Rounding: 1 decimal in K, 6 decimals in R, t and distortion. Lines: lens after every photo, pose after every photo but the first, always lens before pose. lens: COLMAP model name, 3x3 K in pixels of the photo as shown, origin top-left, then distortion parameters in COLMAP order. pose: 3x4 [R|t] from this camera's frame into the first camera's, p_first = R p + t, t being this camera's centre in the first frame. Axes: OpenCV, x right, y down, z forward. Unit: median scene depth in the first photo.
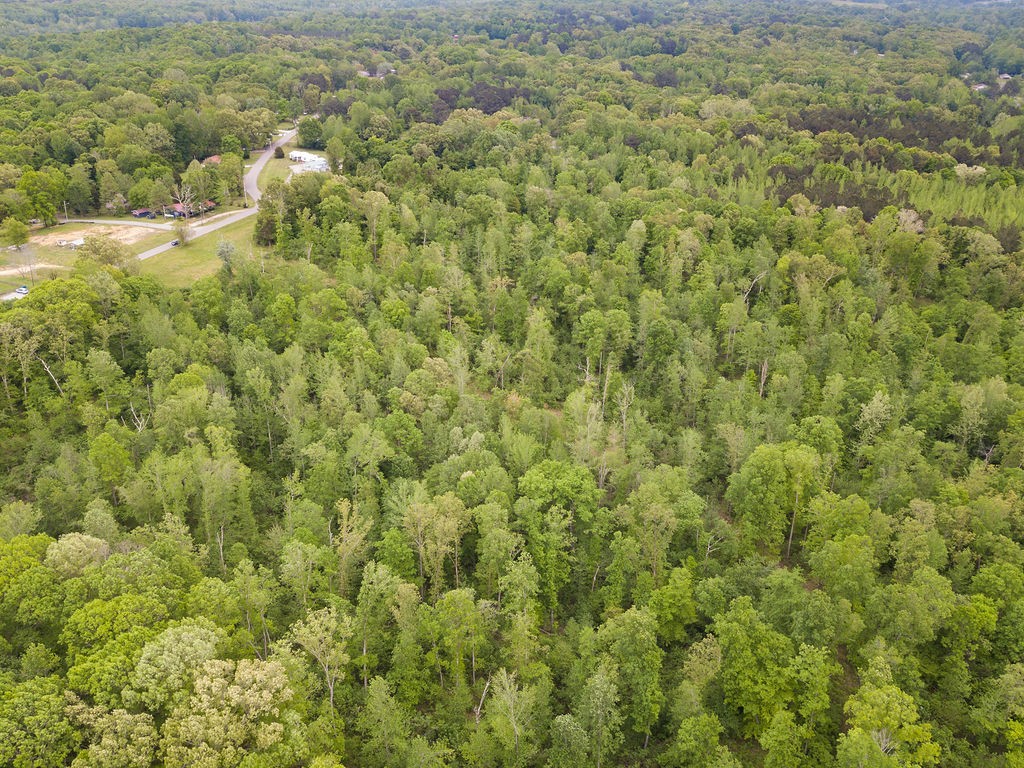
lens RADIAL K [[896.5, 0, 508.9], [0, 896.5, 384.5], [0, 0, 1]] dist [0.002239, 0.002460]
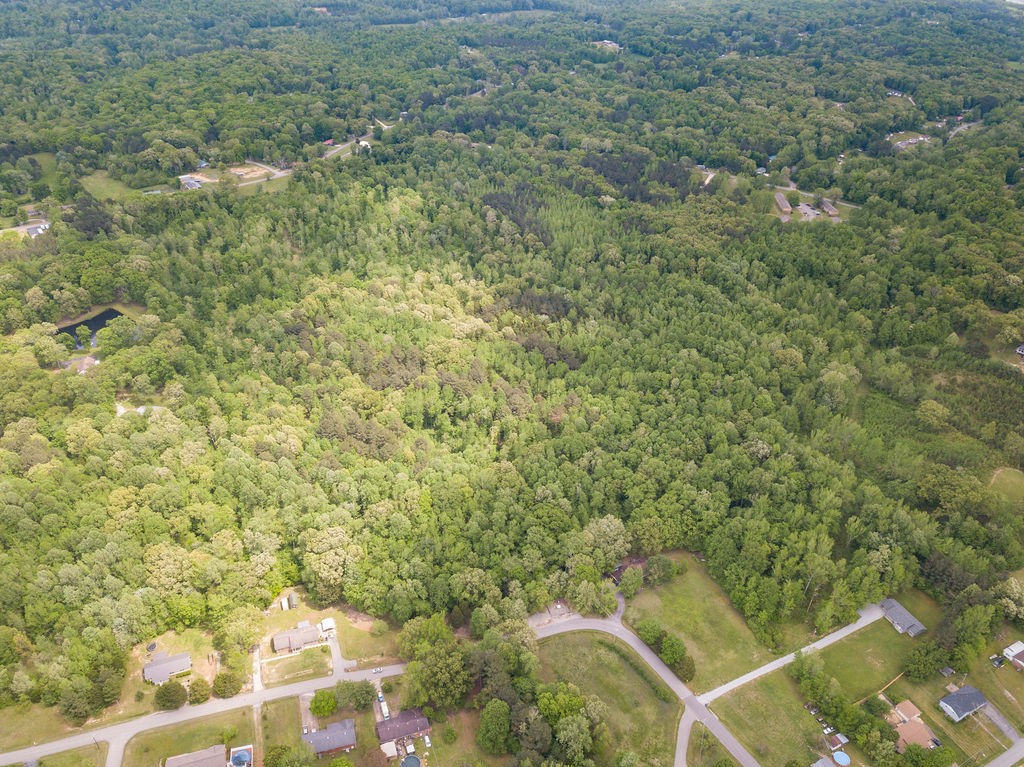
lens RADIAL K [[783.4, 0, 510.8], [0, 783.4, 377.4], [0, 0, 1]] dist [0.007957, 0.001084]
pose [[0.895064, 0.248474, -0.370300, 1.246729], [-0.205897, 0.966841, 0.151077, -0.075050], [0.395560, -0.058980, 0.916545, -0.900693]]
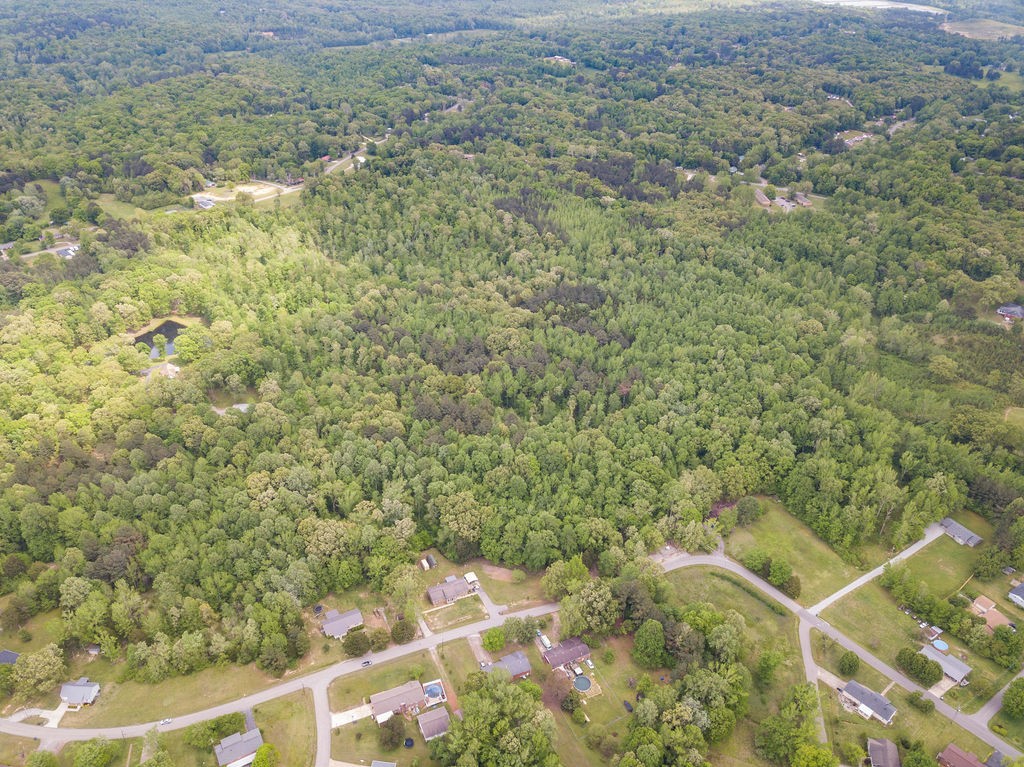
lens RADIAL K [[783.4, 0, 510.8], [0, 783.4, 377.4], [0, 0, 1]] dist [0.007957, 0.001084]
pose [[0.937778, 0.182397, -0.295472, 1.077979], [-0.155048, 0.981343, 0.113695, 0.015784], [0.310697, -0.060808, 0.948562, -1.095258]]
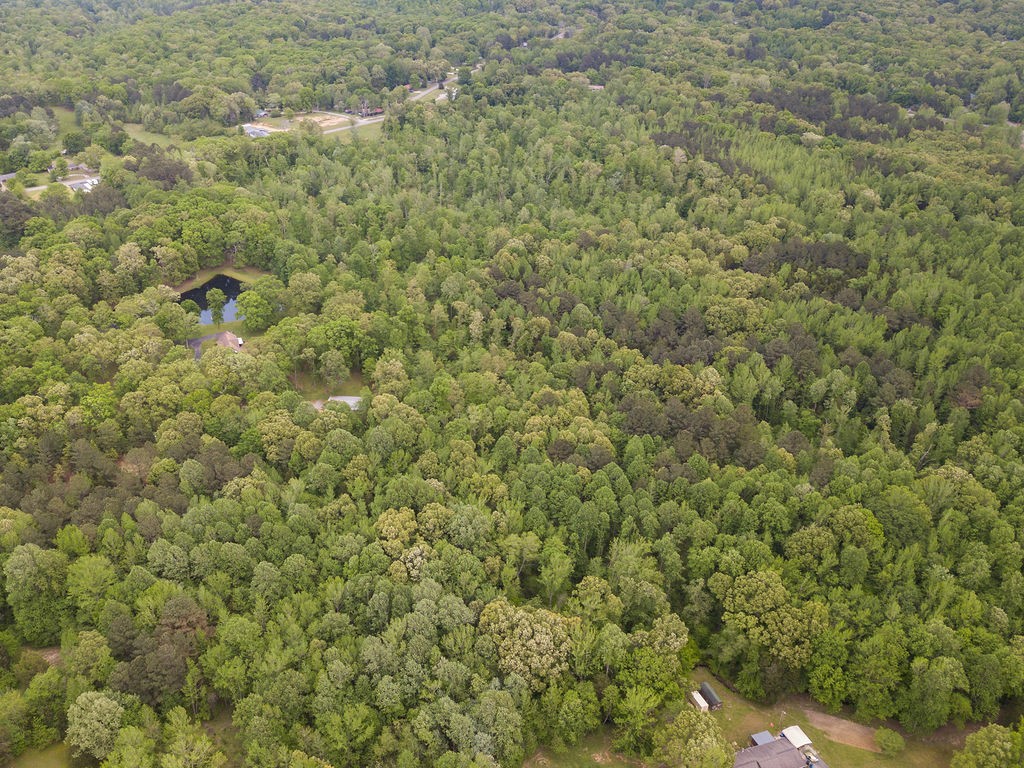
lens RADIAL K [[895.6, 0, 444.7], [0, 895.6, 358.2], [0, 0, 1]] dist [0.031129, -0.044378]
pose [[0.892581, 0.207270, -0.400423, 0.740933], [-0.184823, 0.978230, 0.094370, 0.130566], [0.411266, -0.010225, 0.911458, -0.812284]]
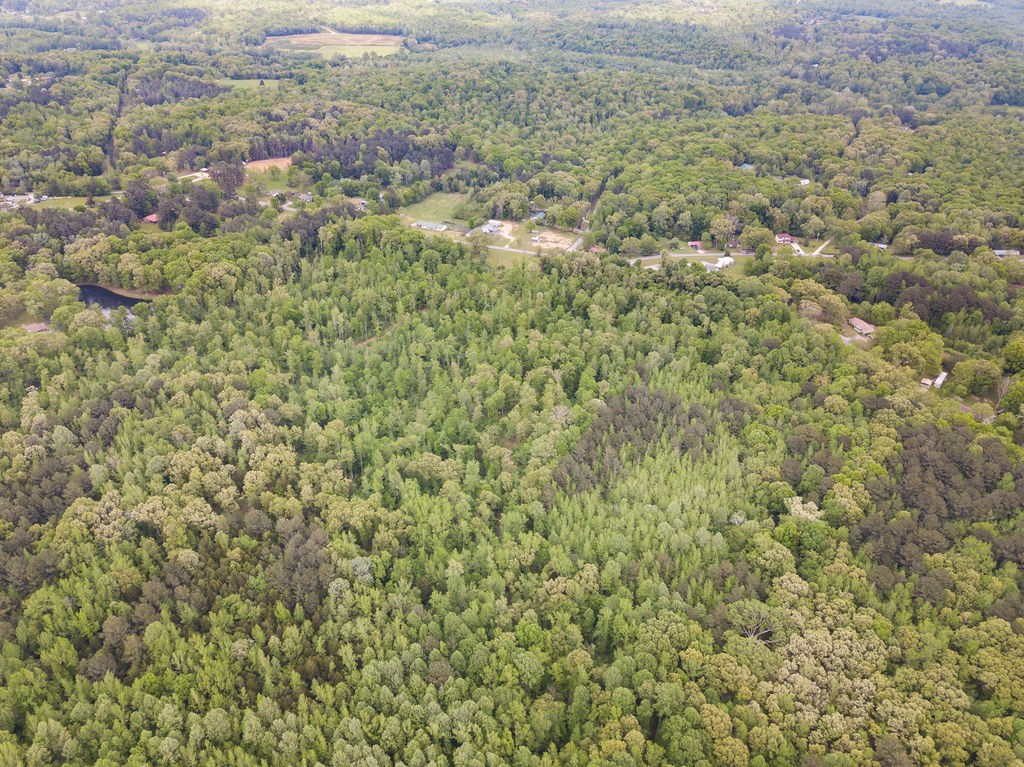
lens RADIAL K [[788.8, 0, 509.8], [0, 788.8, 384.1], [0, 0, 1]] dist [0.016143, -0.005689]
pose [[0.022587, 0.503801, -0.863525, 1.347953], [-0.452276, 0.775454, 0.440588, -0.665910], [0.891592, 0.380600, 0.245372, 0.507869]]
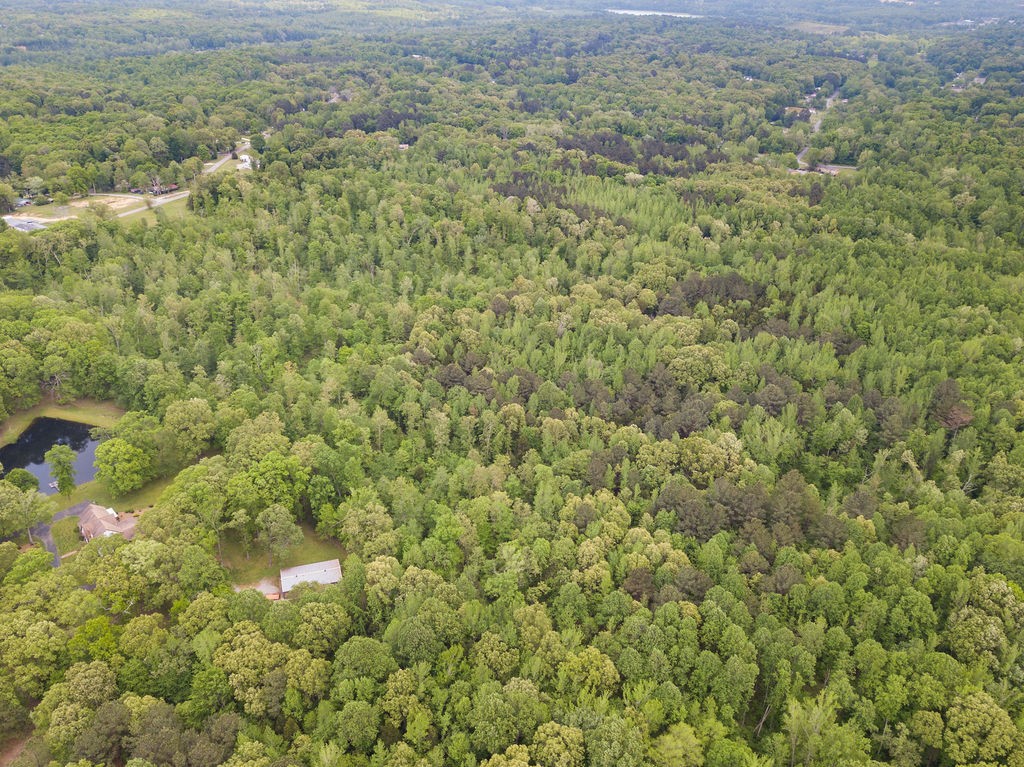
lens RADIAL K [[820.8, 0, 513.8], [0, 820.8, 380.5], [0, 0, 1]] dist [0.010946, 0.000143]
pose [[0.997241, 0.034977, -0.065481, 0.460579], [-0.033200, 0.999055, 0.028038, 0.114946], [0.066399, -0.025787, 0.997460, -0.593990]]
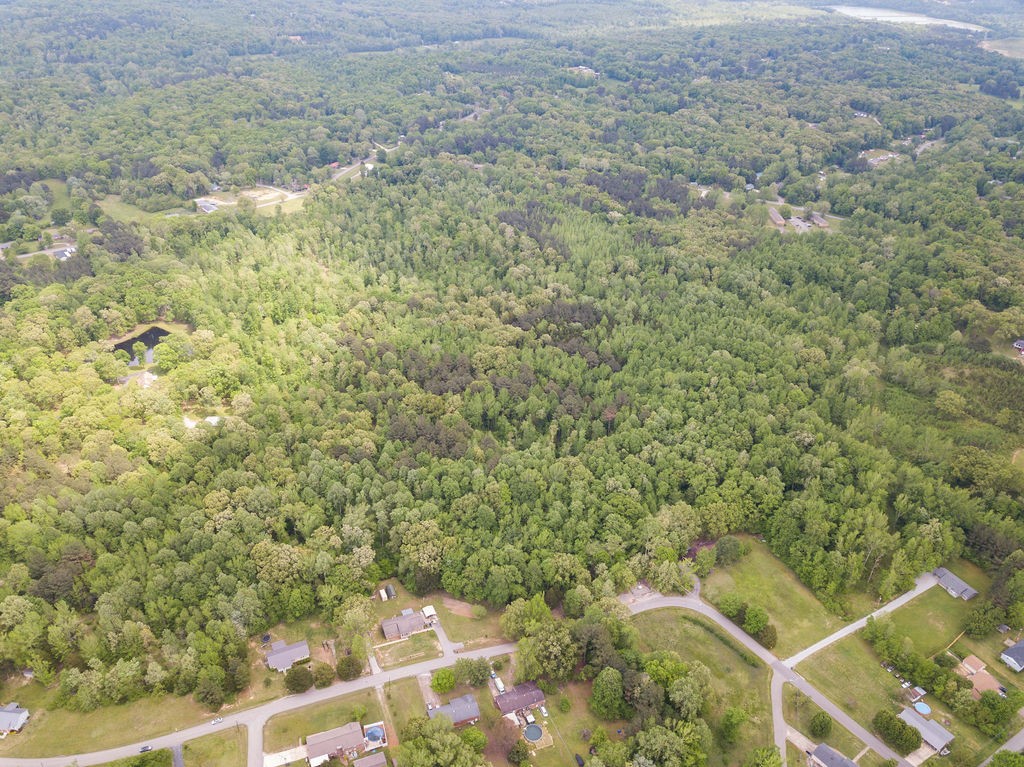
lens RADIAL K [[783.4, 0, 510.8], [0, 783.4, 377.4], [0, 0, 1]] dist [0.007957, 0.001084]
pose [[0.920584, 0.212240, -0.327840, 1.129296], [-0.185524, 0.976337, 0.111115, -0.017282], [0.343666, -0.041468, 0.938176, -1.026055]]
